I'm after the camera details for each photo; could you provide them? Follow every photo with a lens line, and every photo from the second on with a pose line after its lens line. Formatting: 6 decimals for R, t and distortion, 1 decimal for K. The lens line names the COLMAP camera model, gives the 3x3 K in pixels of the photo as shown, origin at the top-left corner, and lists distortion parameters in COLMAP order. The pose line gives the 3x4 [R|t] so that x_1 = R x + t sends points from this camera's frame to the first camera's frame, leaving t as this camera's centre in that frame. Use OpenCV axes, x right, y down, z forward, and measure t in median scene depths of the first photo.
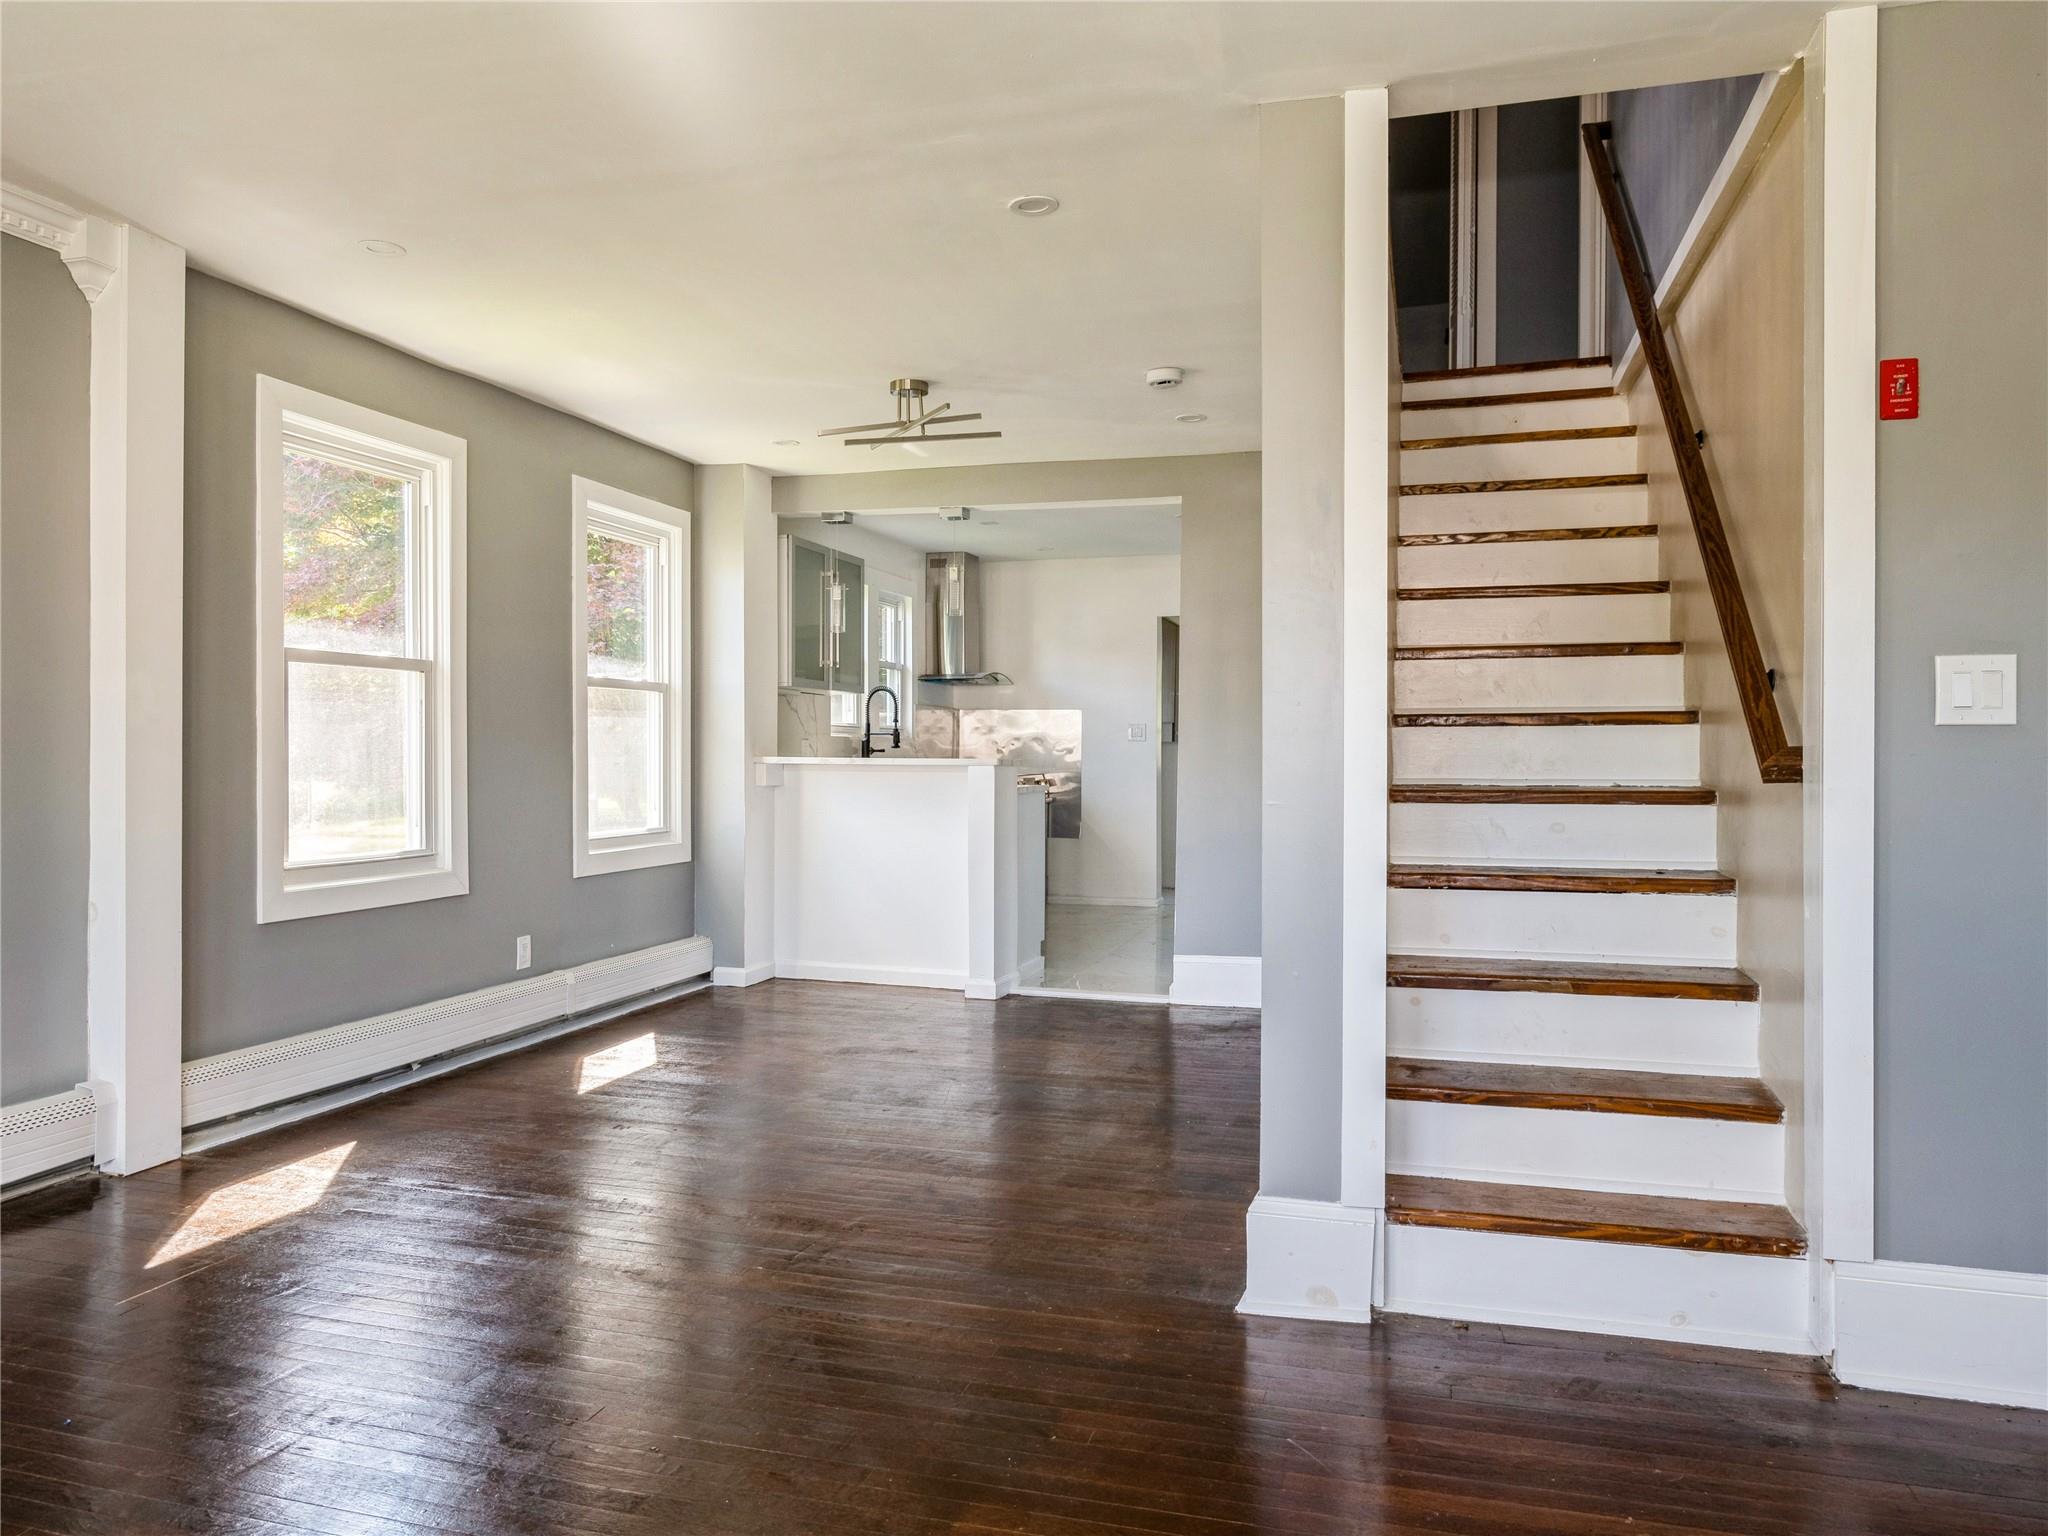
lens RADIAL K [[1447.5, 0, 970.8], [0, 1447.5, 766.8], [0, 0, 1]] dist [-0.001815, 0.001231]
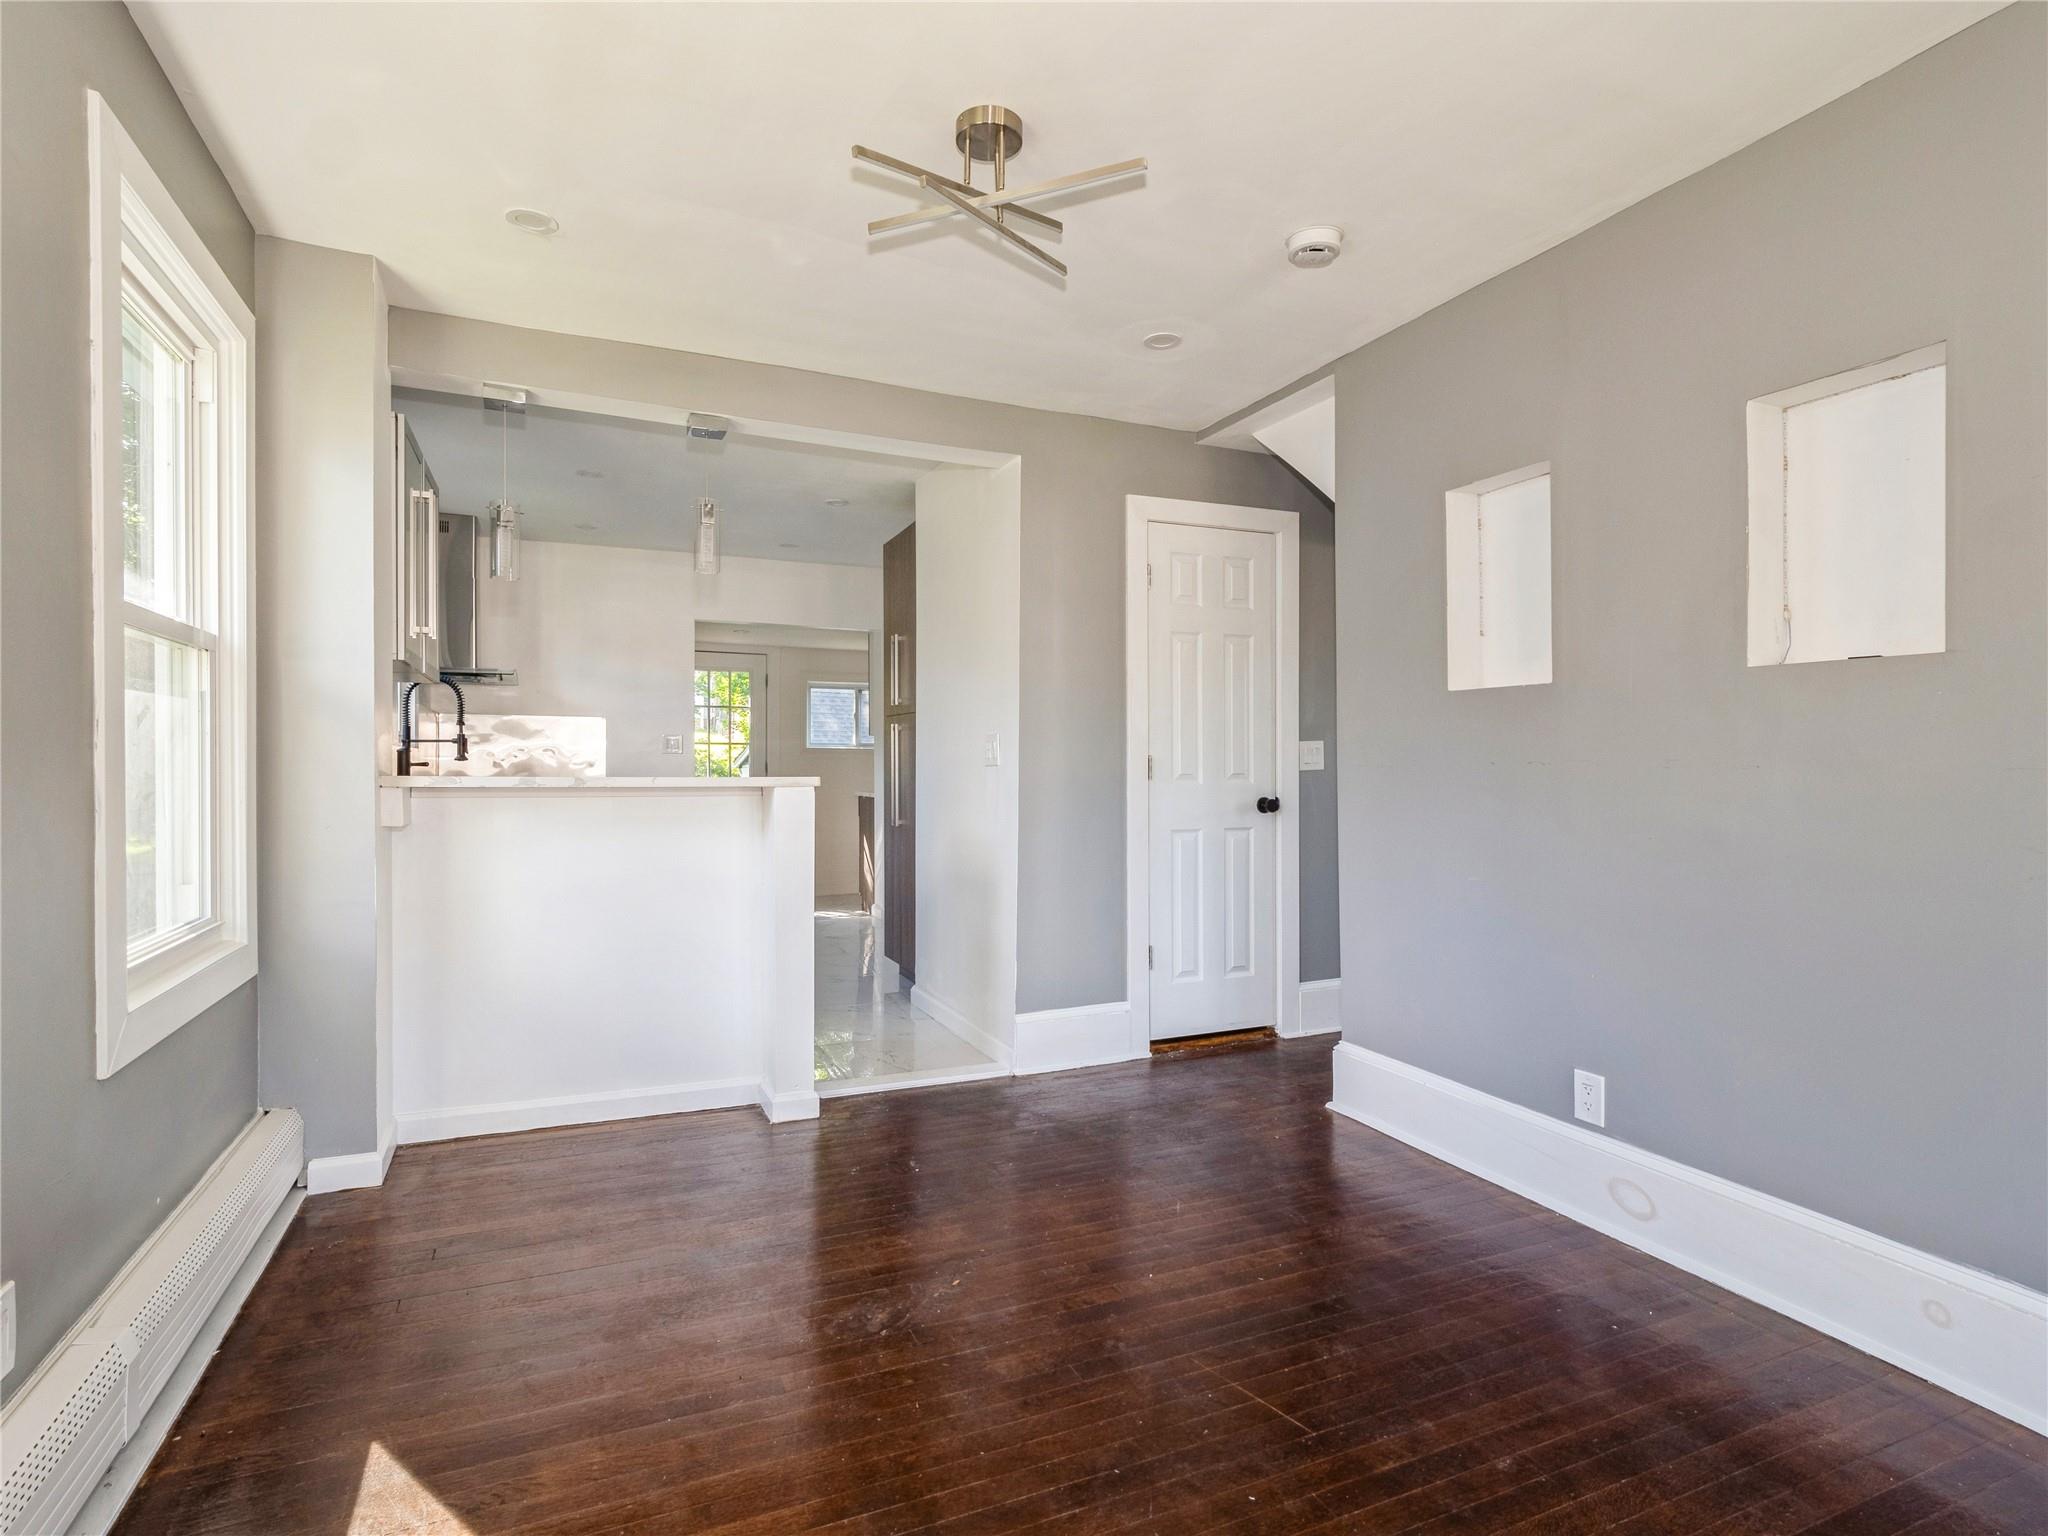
lens RADIAL K [[1070.2, 0, 1038.7], [0, 1070.2, 757.1], [0, 0, 1]] dist [0.020427, 0.002231]
pose [[0.751654, -0.002465, 0.659553, -0.231168], [0.013387, 0.999844, -0.011521, -0.005796], [-0.659422, 0.017489, 0.751570, 0.491433]]
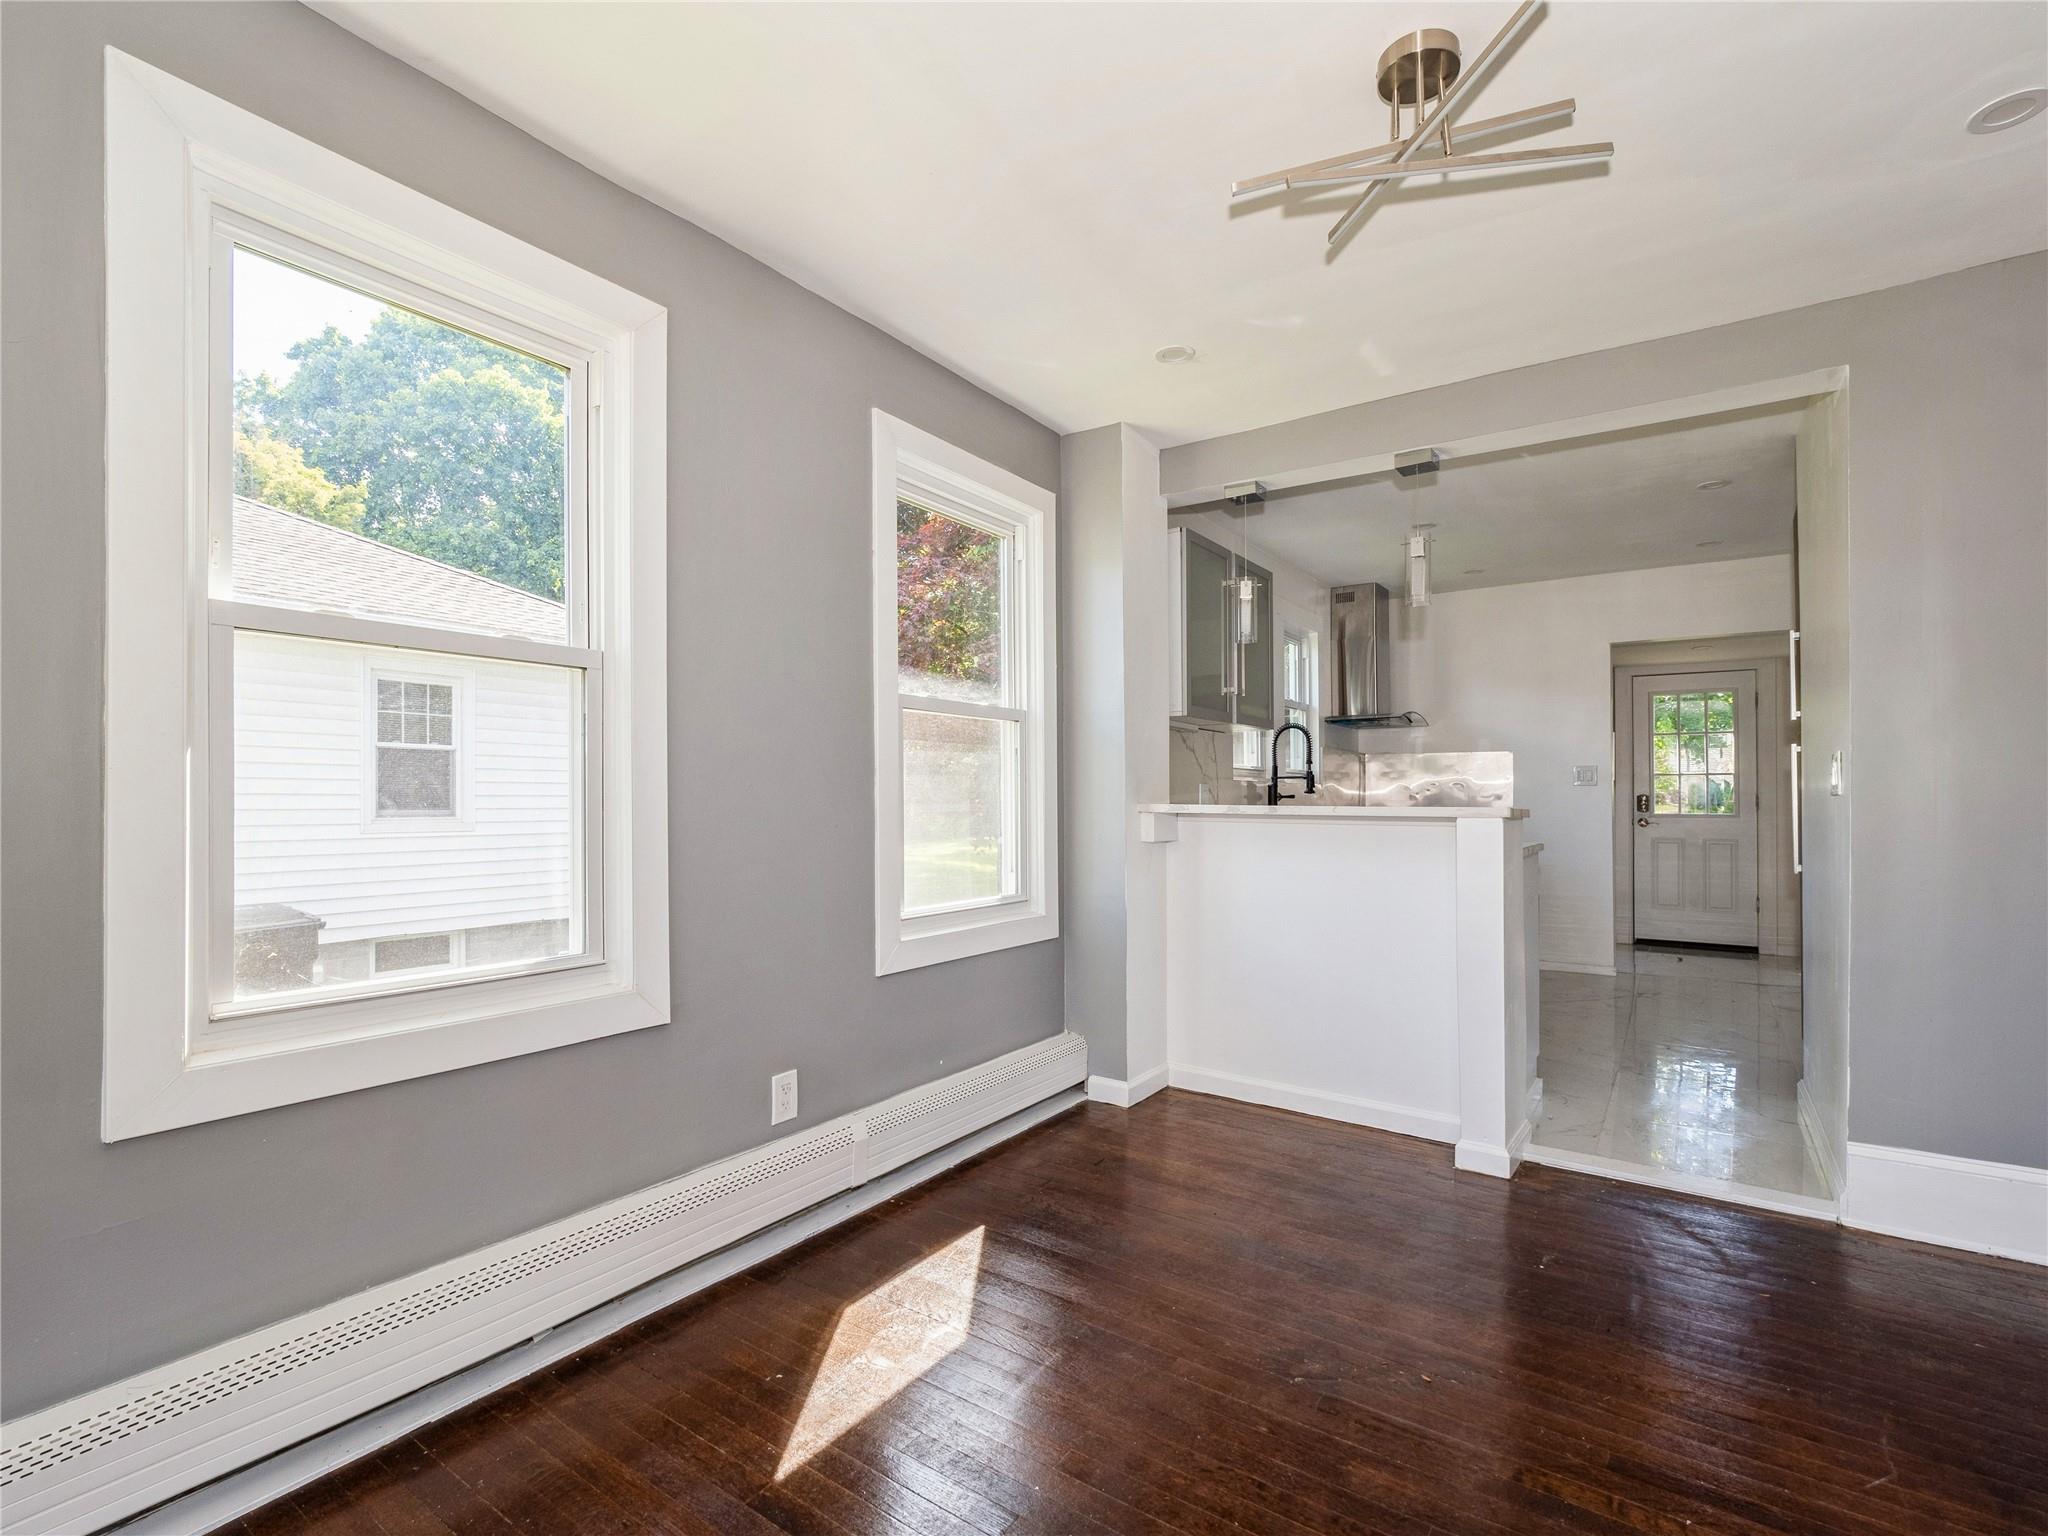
lens RADIAL K [[977.9, 0, 993.6], [0, 977.9, 784.8], [0, 0, 1]] dist [0.003047, 0.001936]
pose [[0.948993, -0.012312, -0.315055, -0.056953], [0.003294, 0.999570, -0.029140, -0.001997], [0.315279, 0.026616, 0.948626, 0.467685]]
